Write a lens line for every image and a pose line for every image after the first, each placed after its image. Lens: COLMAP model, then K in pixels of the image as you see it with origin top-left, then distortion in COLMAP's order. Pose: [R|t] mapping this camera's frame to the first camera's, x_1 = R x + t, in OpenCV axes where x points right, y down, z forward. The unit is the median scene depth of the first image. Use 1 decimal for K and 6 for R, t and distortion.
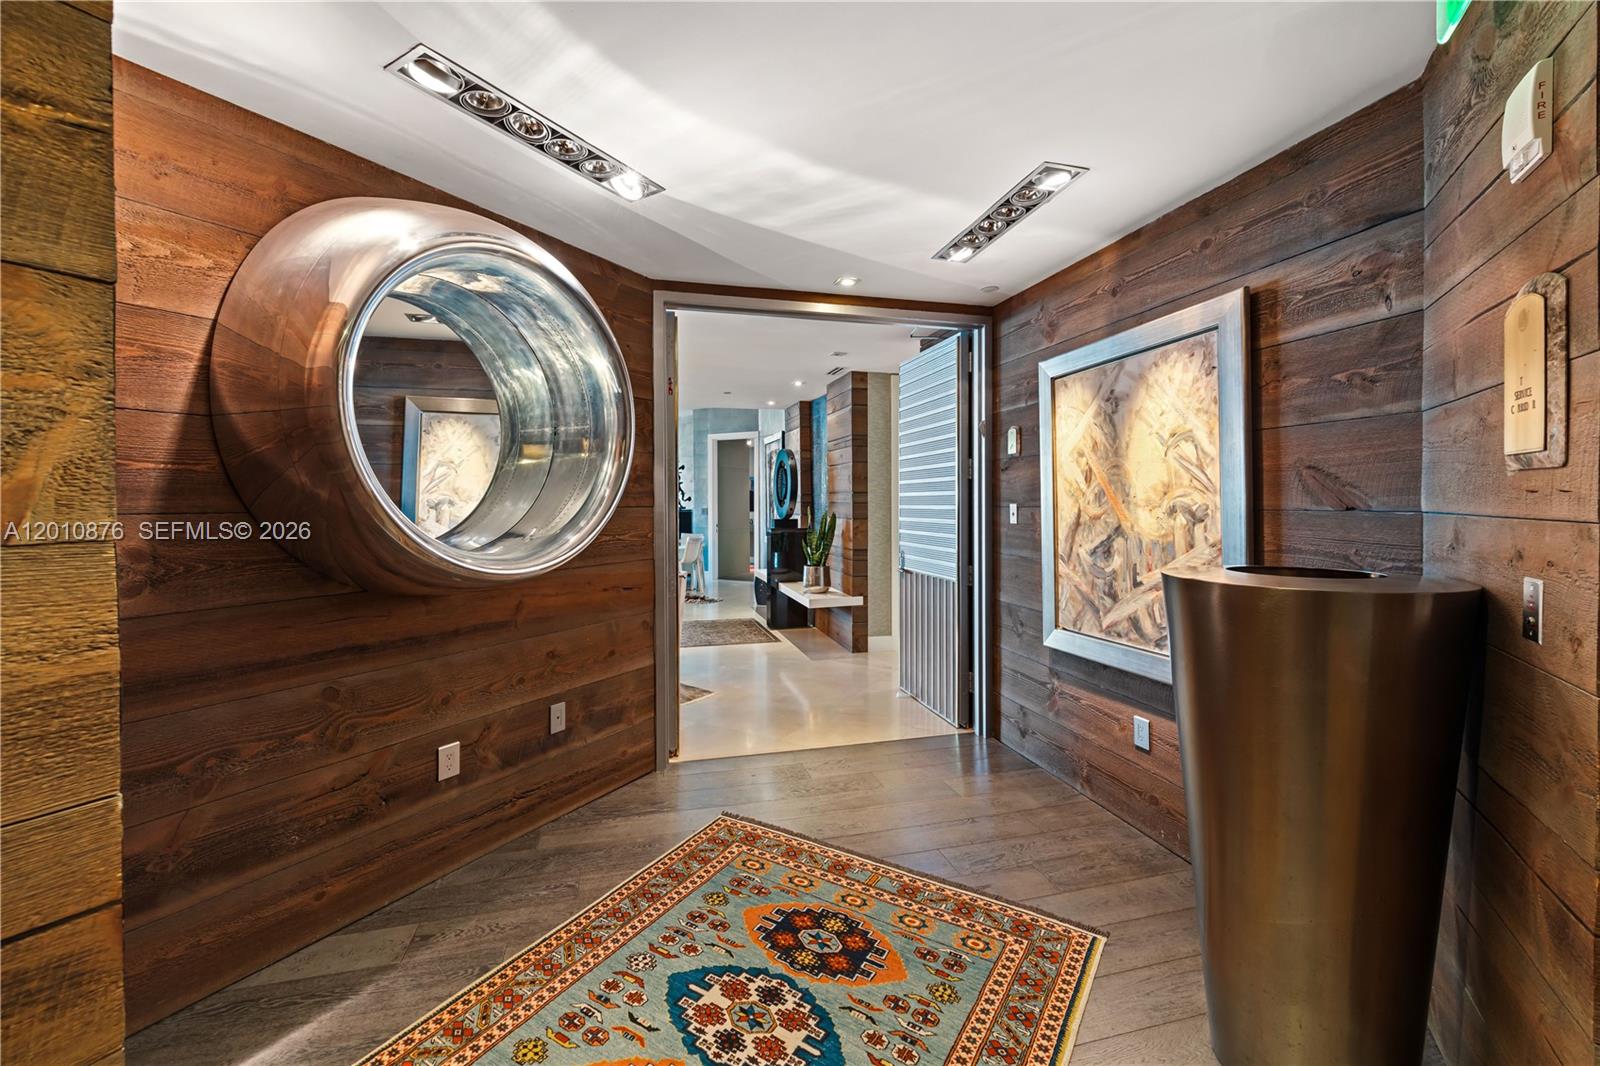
lens RADIAL K [[645.5, 0, 790.0], [0, 645.5, 507.8], [0, 0, 1]] dist [0.000731, 0.001316]
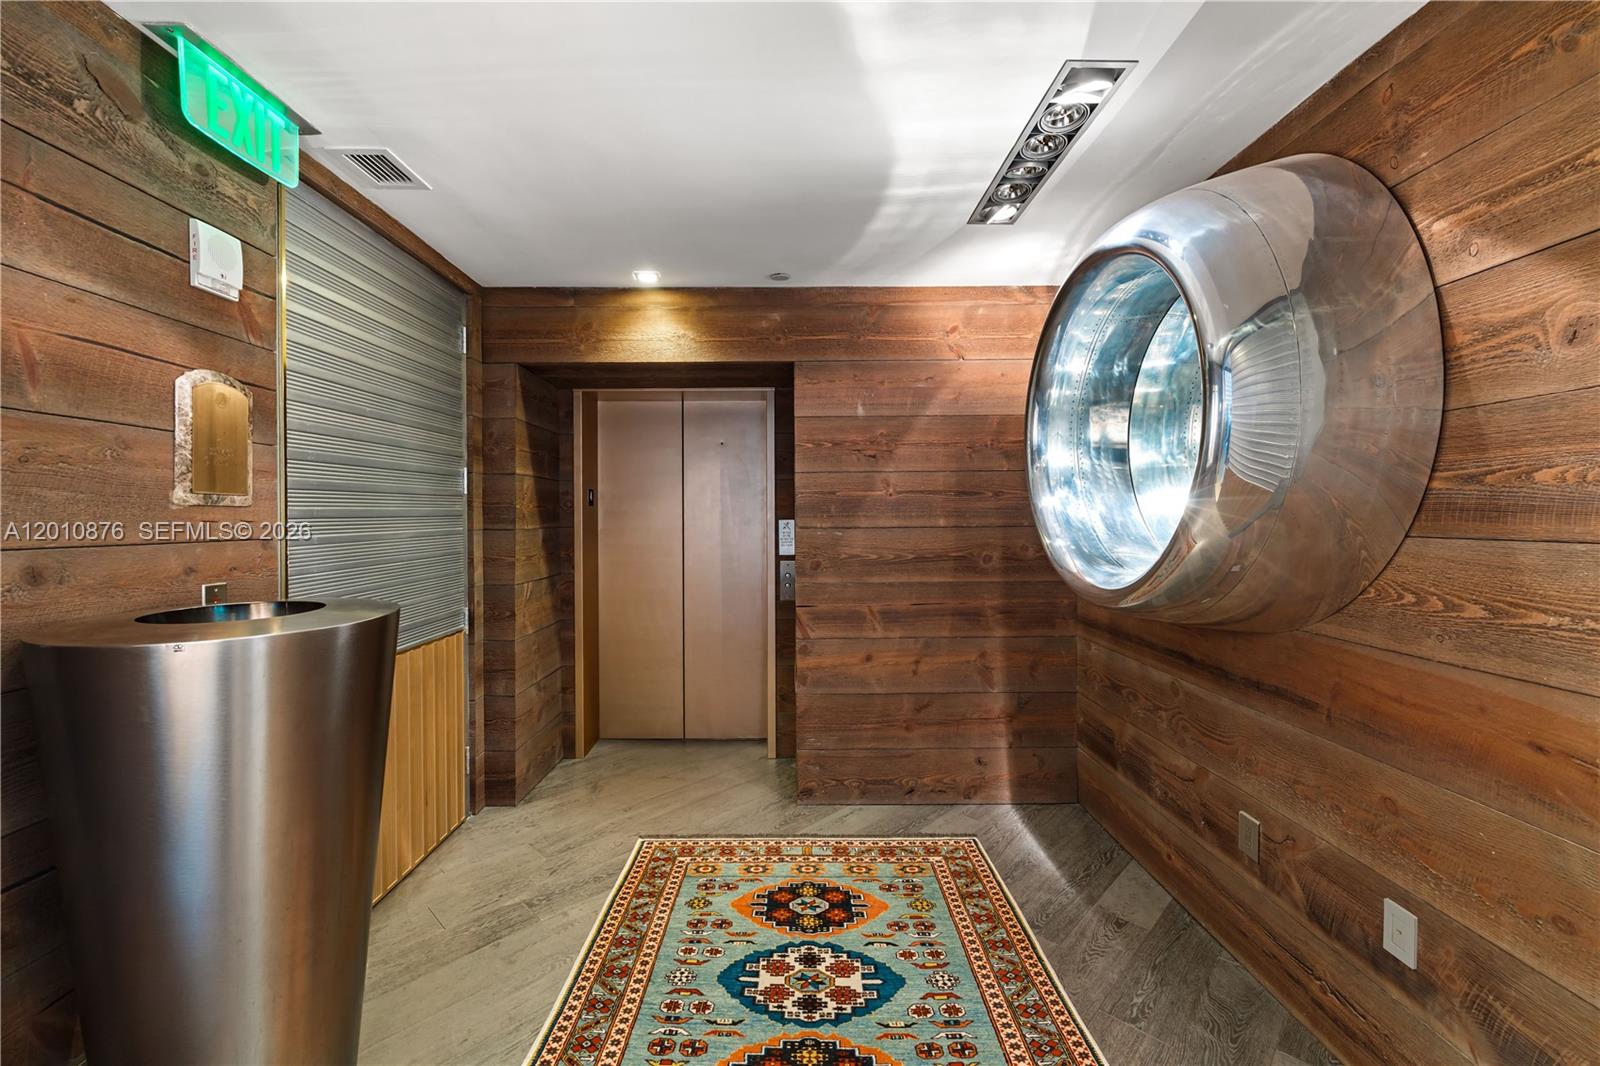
lens RADIAL K [[645.5, 0, 797.6], [0, 645.5, 523.3], [0, 0, 1]] dist [0.000731, 0.001316]
pose [[-0.847644, 0.012725, -0.530413, 0.531528], [0.003585, 0.999827, 0.018257, -0.032967], [0.530553, 0.013574, -0.847543, 1.876225]]
